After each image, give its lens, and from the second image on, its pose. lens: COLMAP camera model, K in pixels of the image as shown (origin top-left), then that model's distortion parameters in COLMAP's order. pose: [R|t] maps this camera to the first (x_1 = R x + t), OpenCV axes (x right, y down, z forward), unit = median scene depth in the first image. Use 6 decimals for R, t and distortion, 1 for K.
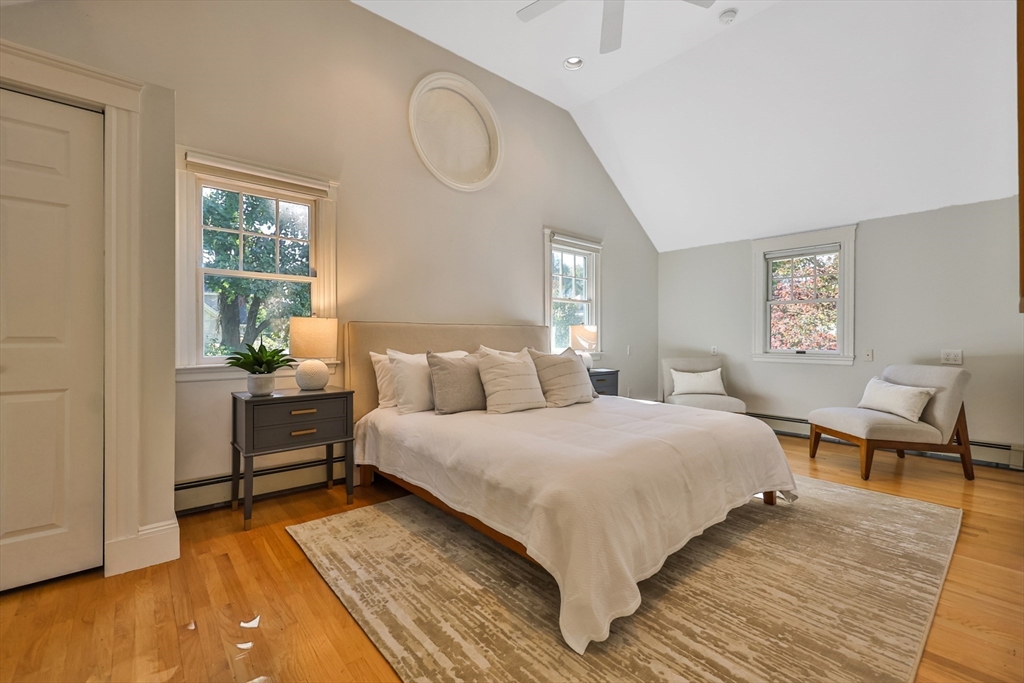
lens RADIAL K [[437.2, 0, 511.7], [0, 437.2, 337.6], [0, 0, 1]] dist [-0.001988, -0.000233]
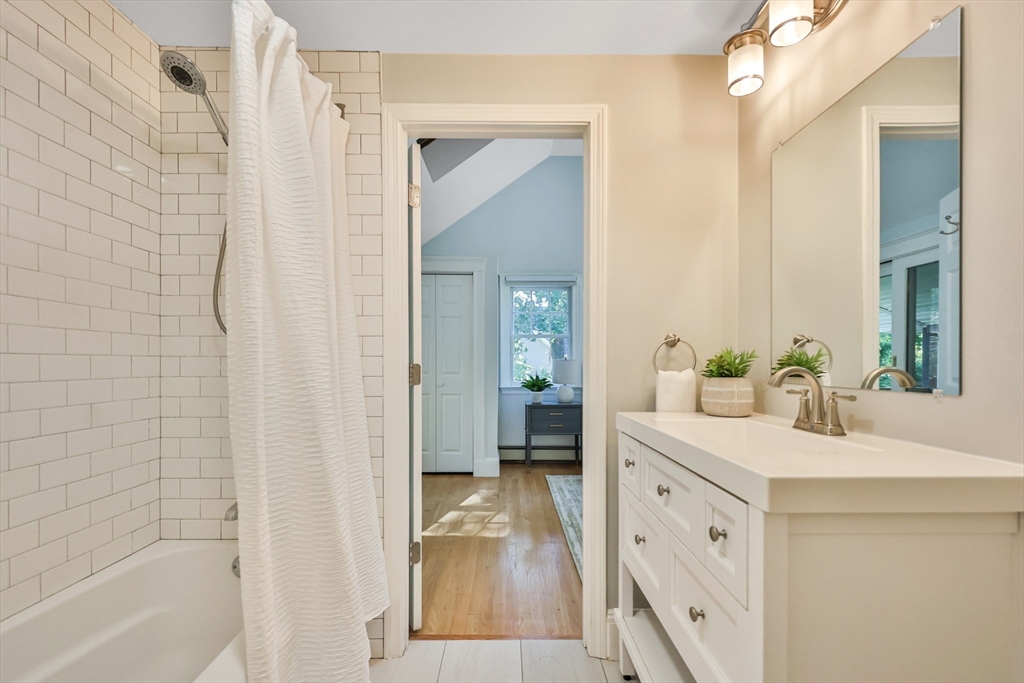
lens RADIAL K [[445.7, 0, 509.6], [0, 445.7, 366.0], [0, 0, 1]] dist [-0.004533, -0.000170]
pose [[0.764831, 0.002066, -0.644227, 0.580563], [0.001099, 0.999989, 0.004512, -0.036217], [0.644230, -0.004159, 0.764821, -0.536348]]
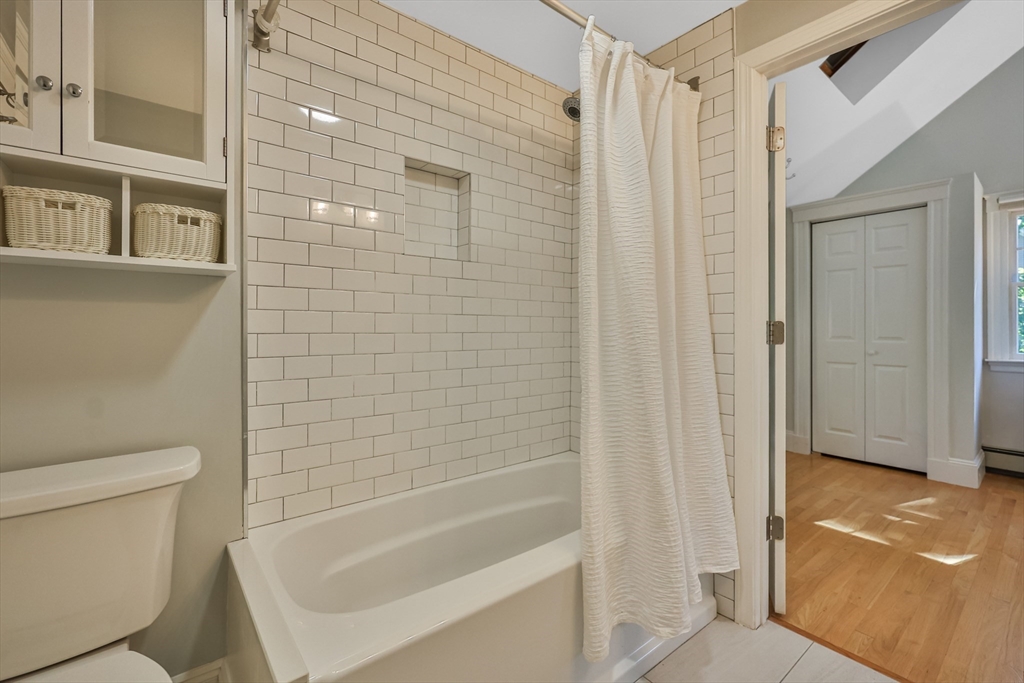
lens RADIAL K [[441.2, 0, 508.9], [0, 441.2, 329.0], [0, 0, 1]] dist [0.001823, -0.000272]
pose [[-0.036598, -0.003380, -0.999324, 0.676939], [-0.002313, 0.999992, -0.003297, -0.020668], [0.999327, 0.002191, -0.036605, -0.452647]]
